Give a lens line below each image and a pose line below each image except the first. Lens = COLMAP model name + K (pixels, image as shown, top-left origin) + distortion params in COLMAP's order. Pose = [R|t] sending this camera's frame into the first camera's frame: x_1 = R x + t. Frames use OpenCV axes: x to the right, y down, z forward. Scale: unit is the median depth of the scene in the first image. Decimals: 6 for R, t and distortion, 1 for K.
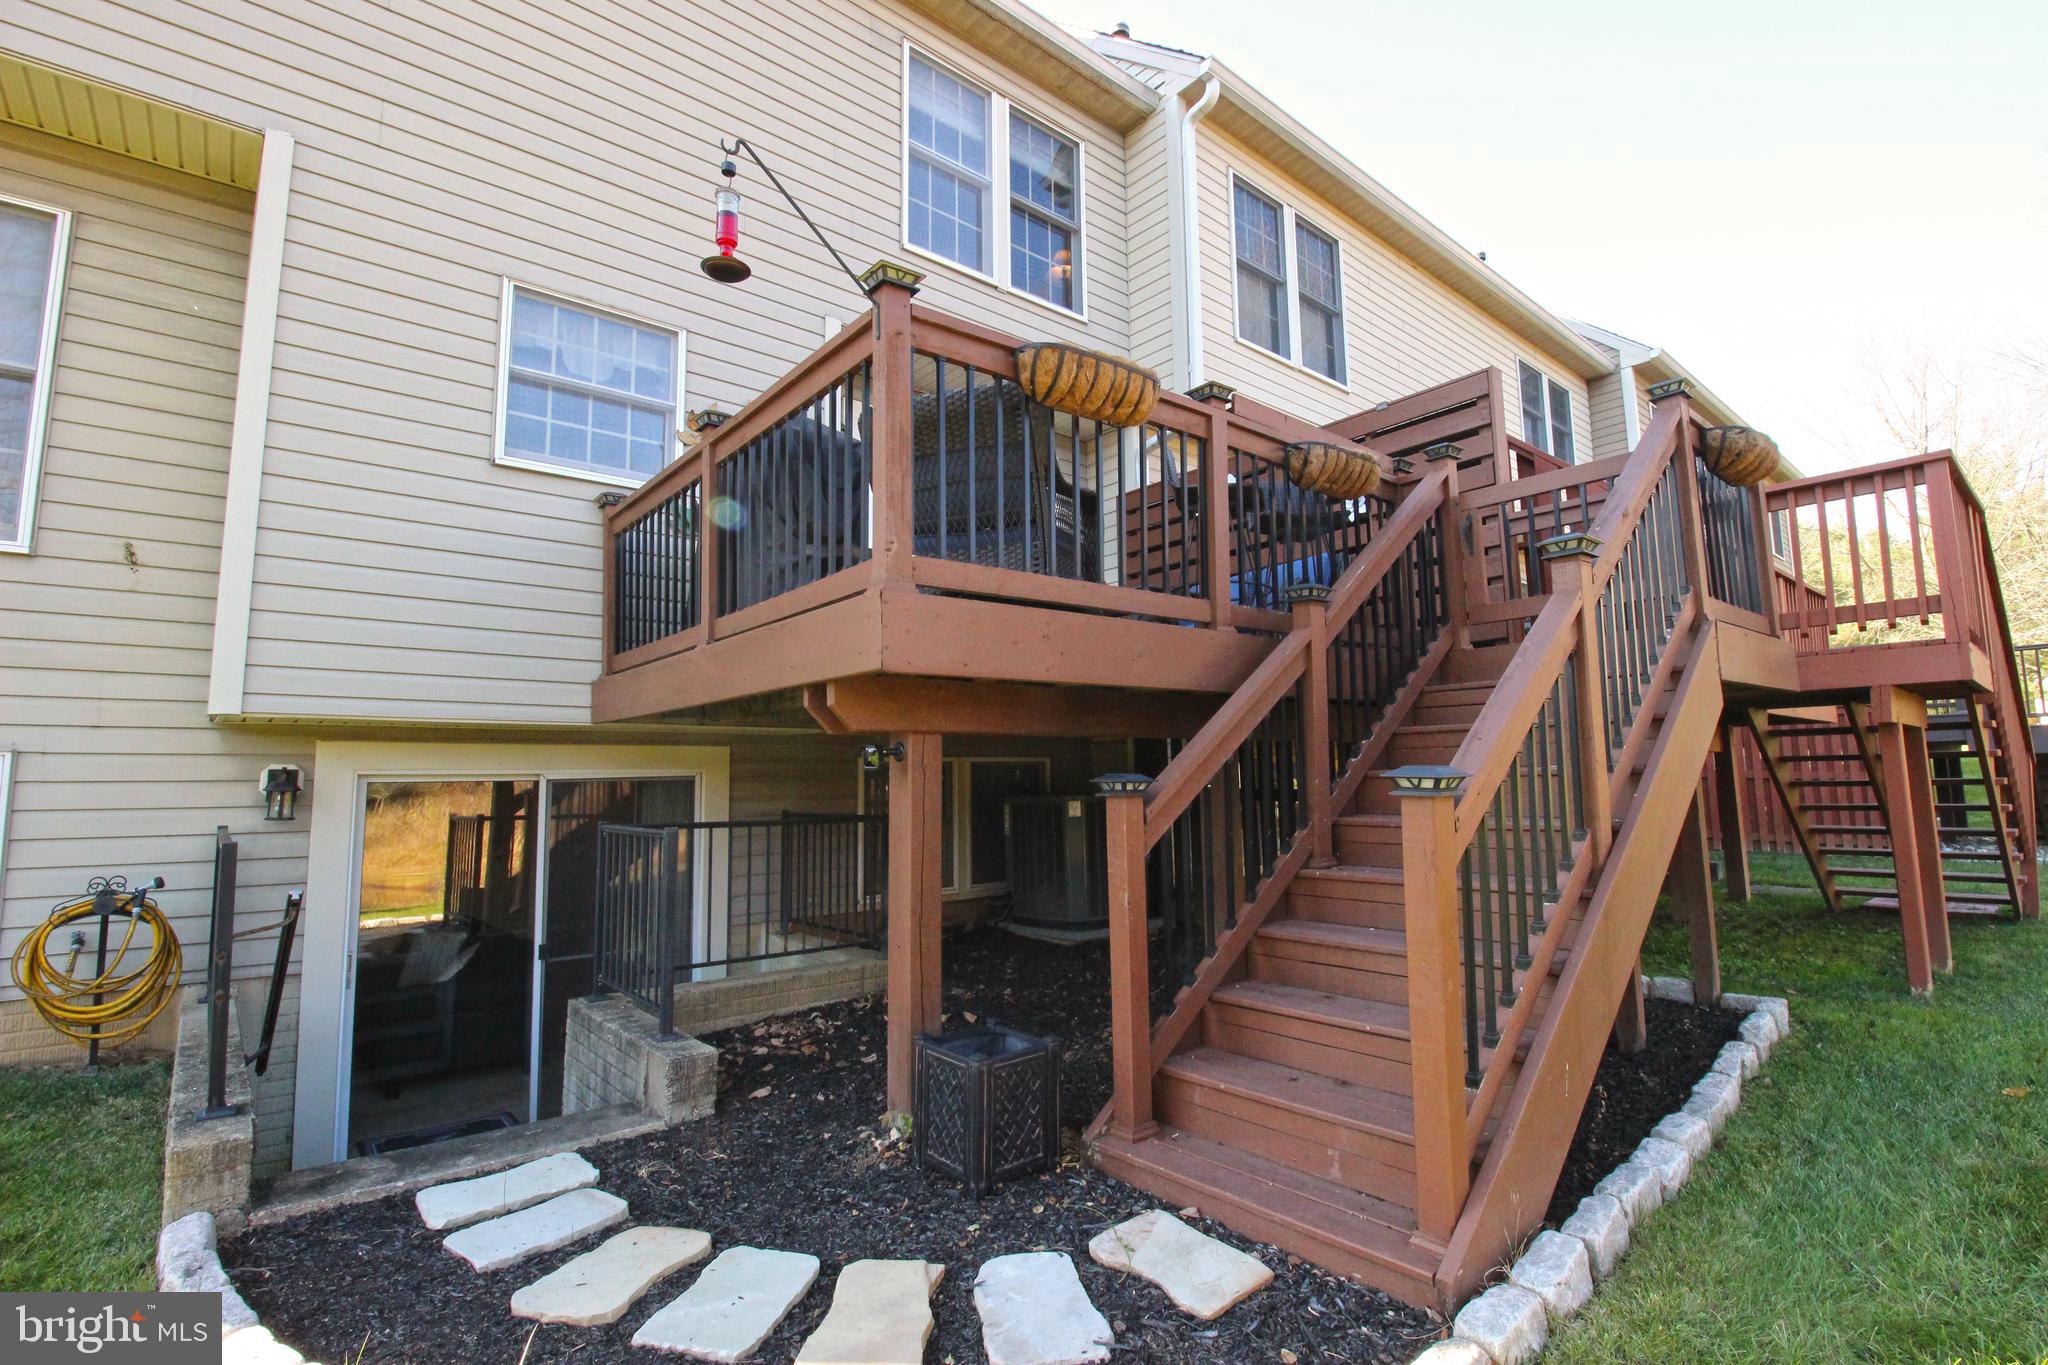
lens RADIAL K [[949.7, 0, 1042.3], [0, 949.7, 682.3], [0, 0, 1]] dist [0.001395, -0.014197]
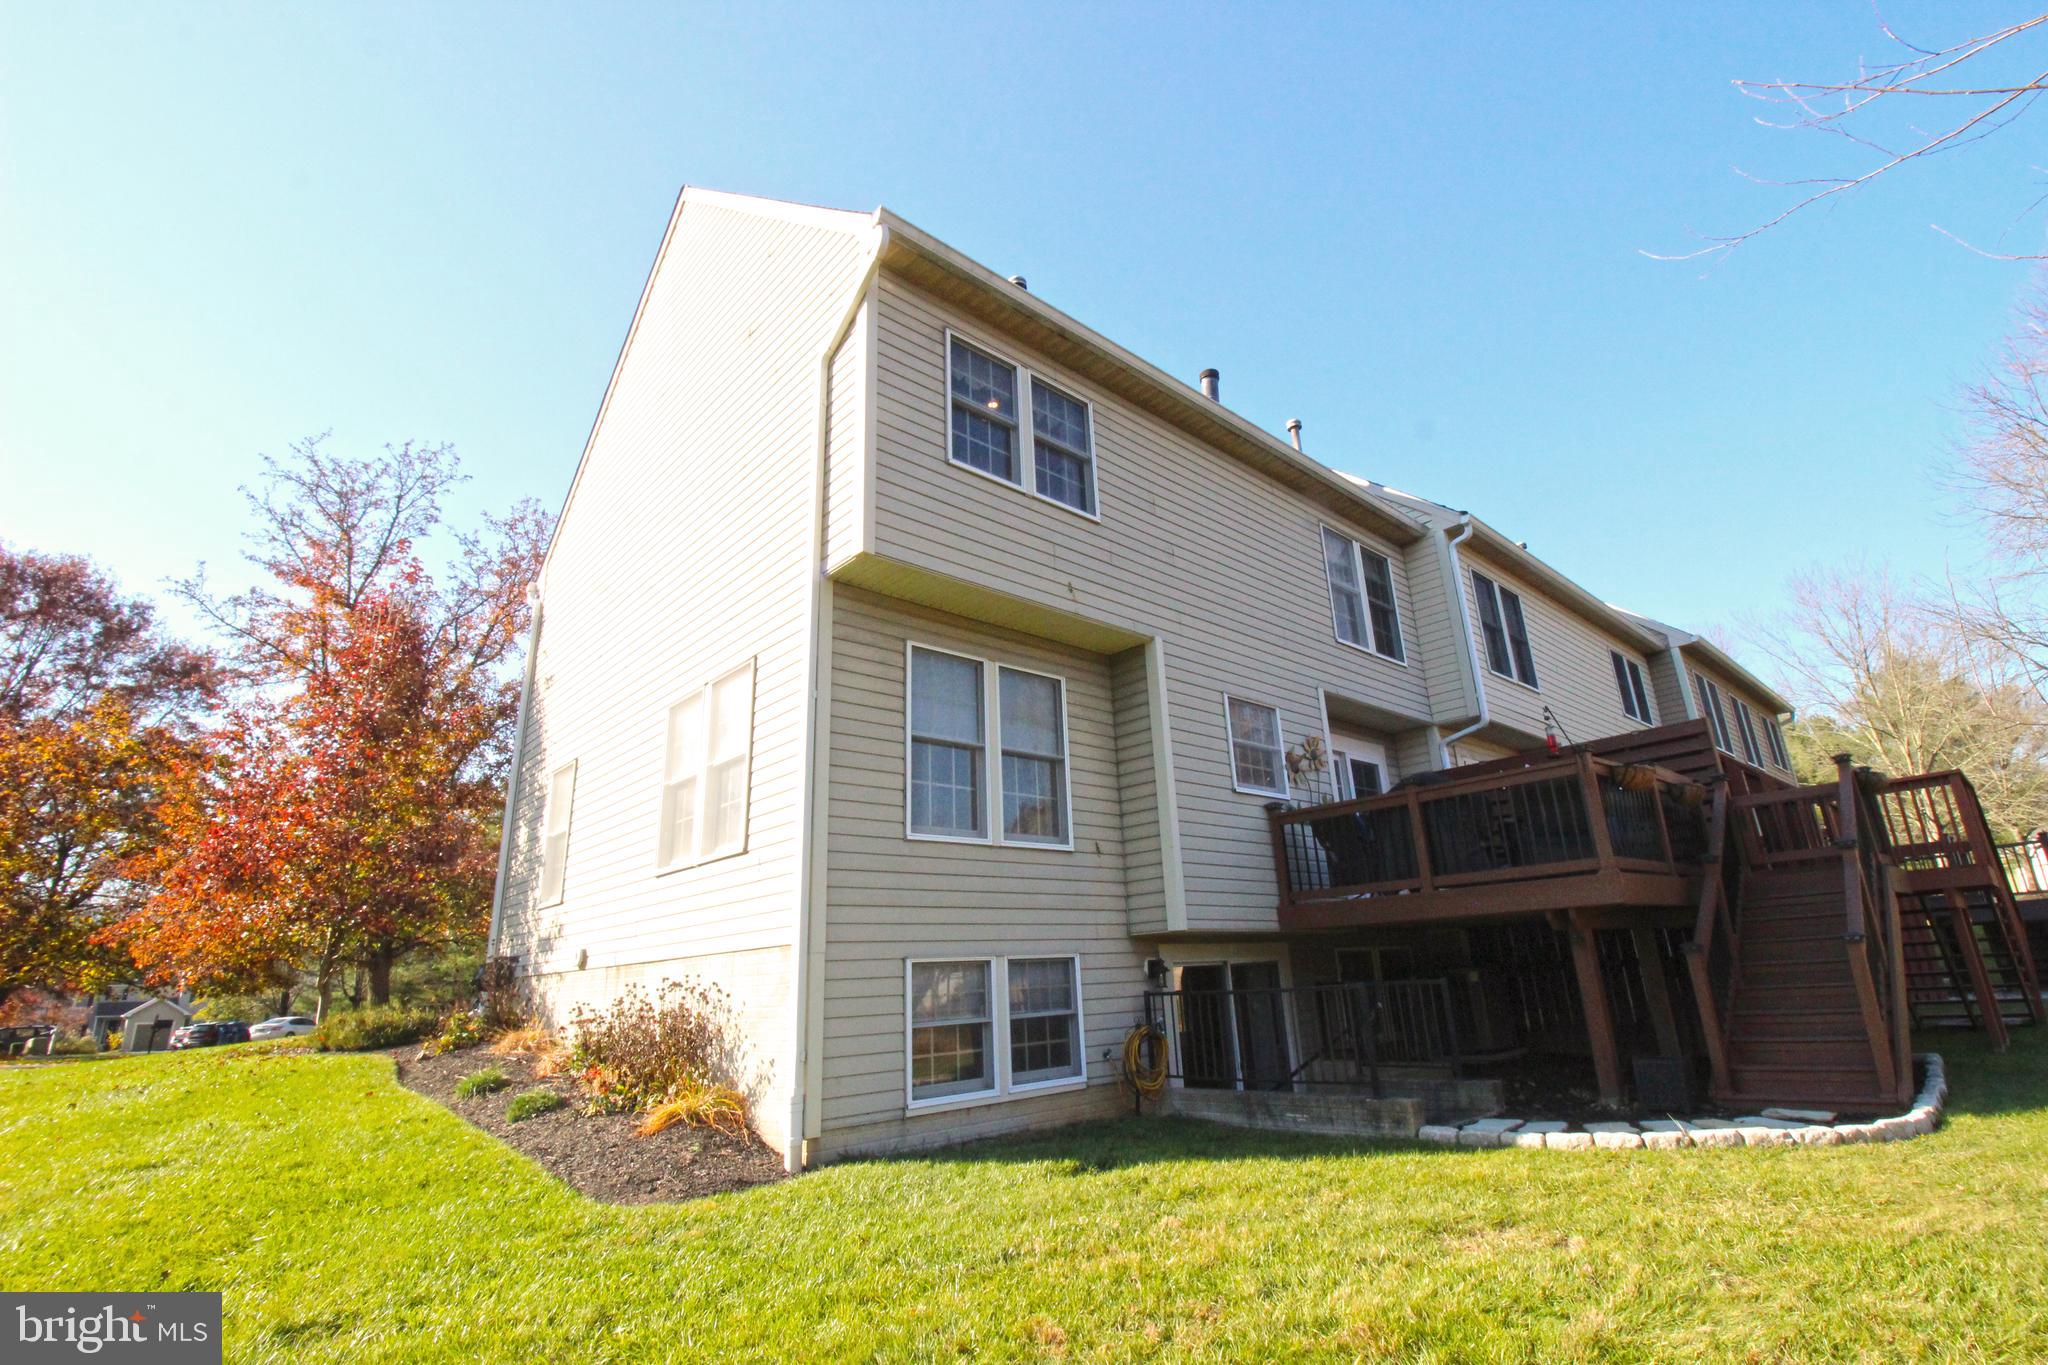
lens RADIAL K [[949.7, 0, 1042.3], [0, 949.7, 682.3], [0, 0, 1]] dist [0.001395, -0.014197]
pose [[0.998986, -0.018797, 0.040903, -0.650780], [0.026615, 0.979446, -0.199941, -0.046178], [-0.036304, 0.200827, 0.978954, -0.567154]]
